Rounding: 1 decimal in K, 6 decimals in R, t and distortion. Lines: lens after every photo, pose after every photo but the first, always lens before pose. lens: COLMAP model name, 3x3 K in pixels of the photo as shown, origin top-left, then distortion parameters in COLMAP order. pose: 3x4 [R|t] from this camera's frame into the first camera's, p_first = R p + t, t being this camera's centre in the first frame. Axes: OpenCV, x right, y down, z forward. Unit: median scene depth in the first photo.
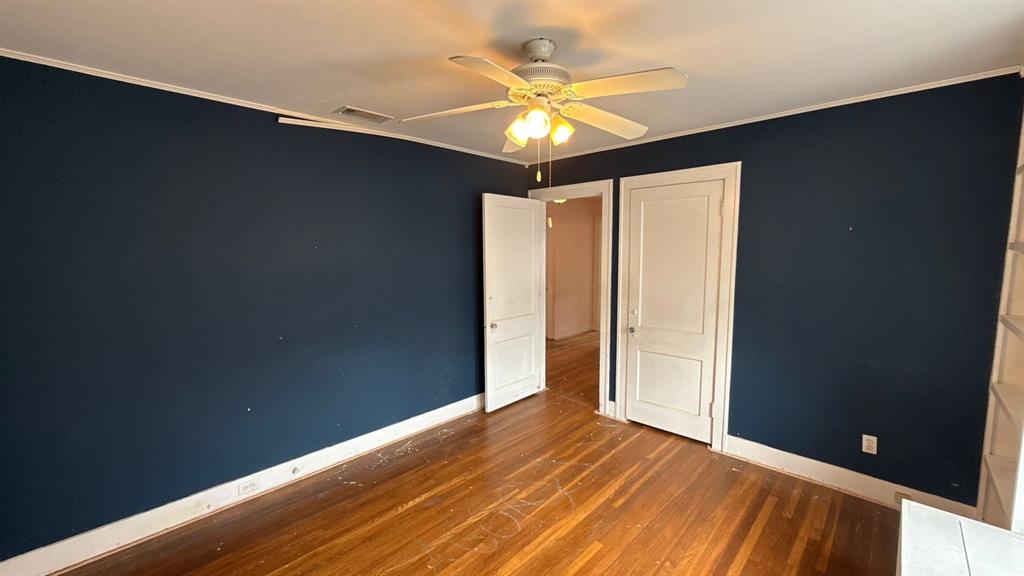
lens RADIAL K [[402.5, 0, 516.6], [0, 402.5, 292.7], [0, 0, 1]] dist [-0.001077, -0.000012]
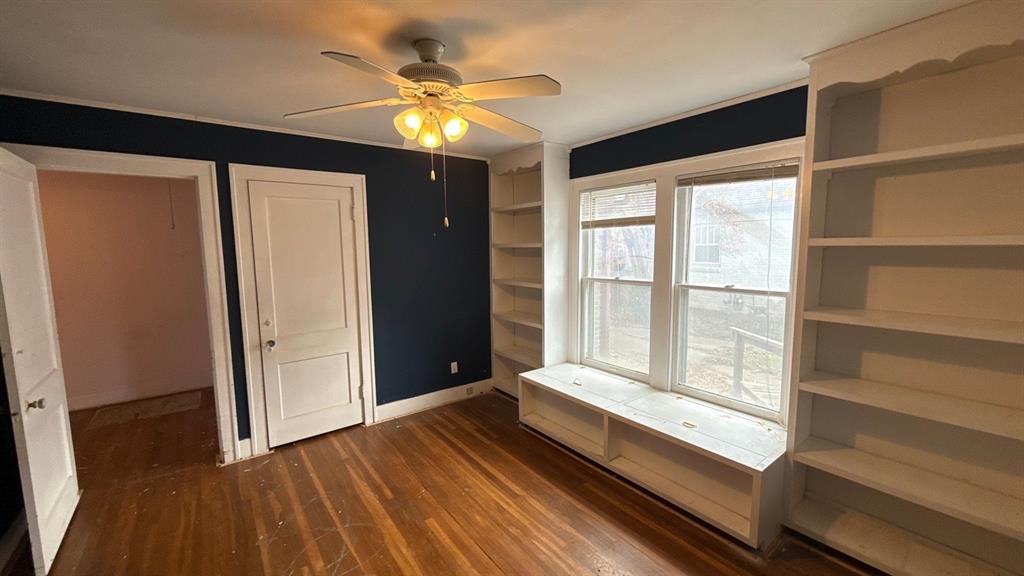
lens RADIAL K [[406.1, 0, 512.7], [0, 406.1, 288.3], [0, 0, 1]] dist [0.000573, 0.000160]
pose [[0.161380, -0.105839, 0.981201, -0.549590], [0.117492, 0.989222, 0.087380, -0.046420], [-0.979874, 0.101182, 0.172076, 0.374273]]
